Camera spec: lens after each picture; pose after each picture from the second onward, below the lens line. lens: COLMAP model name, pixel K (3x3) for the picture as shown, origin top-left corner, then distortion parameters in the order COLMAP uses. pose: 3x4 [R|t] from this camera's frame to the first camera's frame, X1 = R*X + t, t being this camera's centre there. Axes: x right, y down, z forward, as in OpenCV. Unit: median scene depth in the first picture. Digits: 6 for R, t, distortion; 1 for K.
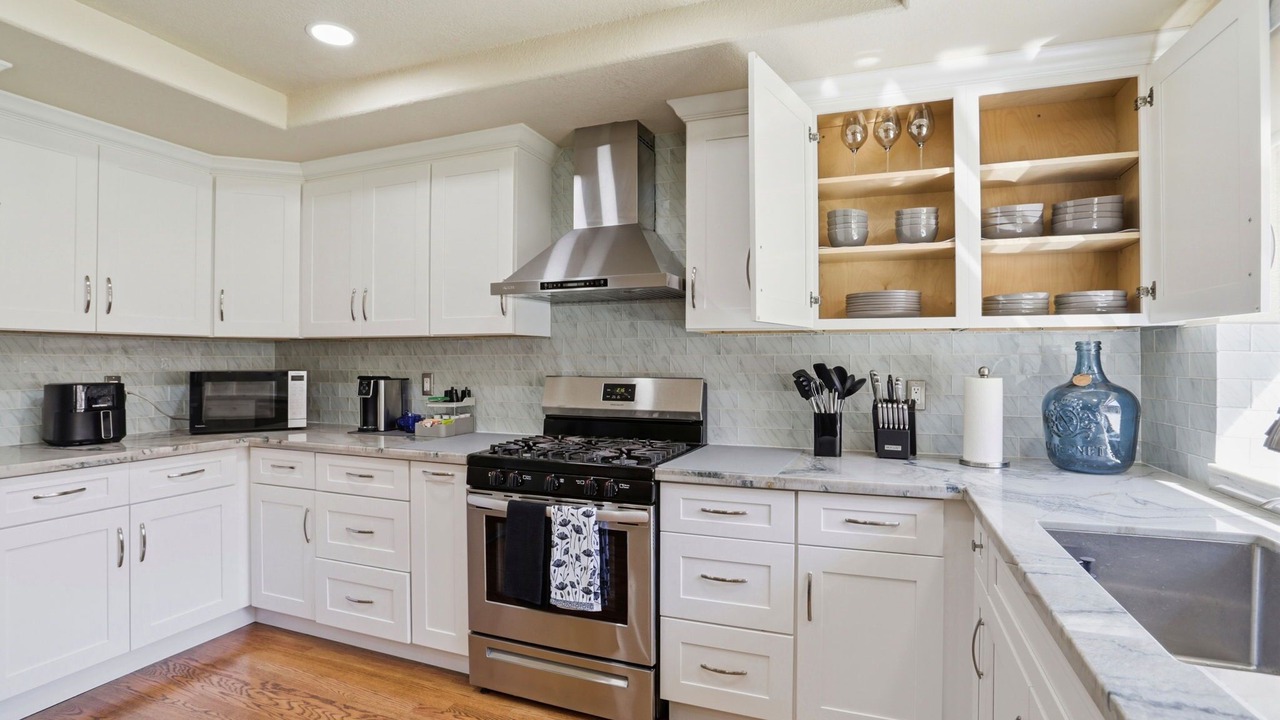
lens RADIAL K [[616.4, 0, 640.0], [0, 616.4, 360.0], [0, 0, 1]] dist [-0.062384, 0.000994]
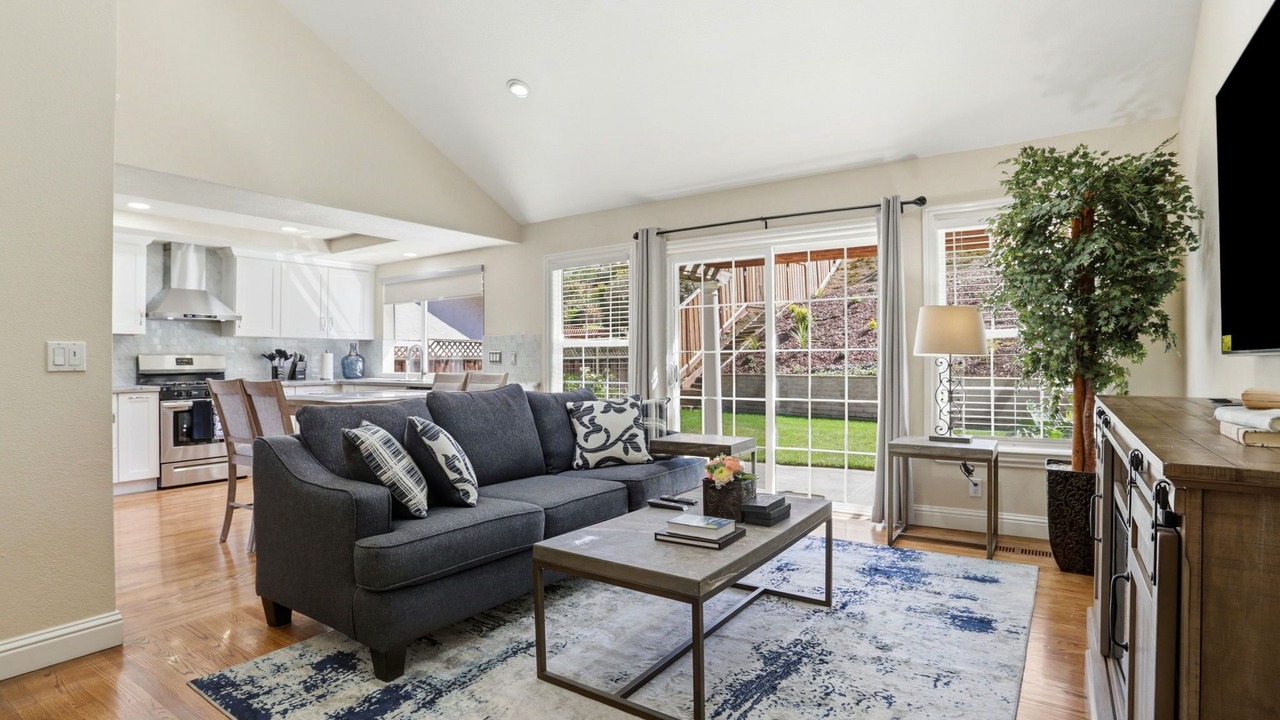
lens RADIAL K [[626.6, 0, 634.6], [0, 626.6, 354.2], [0, 0, 1]] dist [-0.067586, 0.022028]
pose [[0.231669, -0.000357, 0.972795, -2.243801], [0.003654, 0.999993, -0.000503, 0.041147], [-0.972788, 0.003671, 0.231669, -1.372198]]
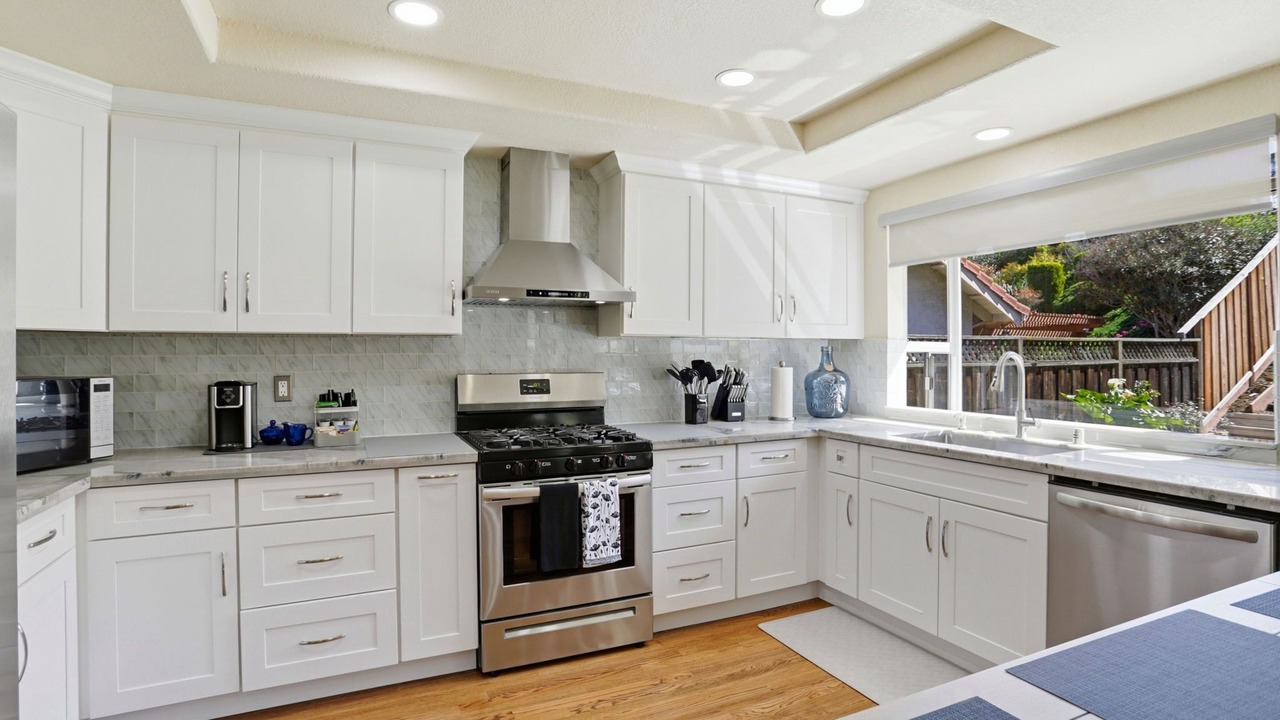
lens RADIAL K [[626.6, 0, 634.6], [0, 626.6, 354.2], [0, 0, 1]] dist [-0.067586, 0.022028]
pose [[0.700491, -0.007302, 0.713623, -0.903285], [0.002230, 0.999965, 0.008044, -0.019751], [-0.713657, -0.004043, 0.700483, 0.081051]]
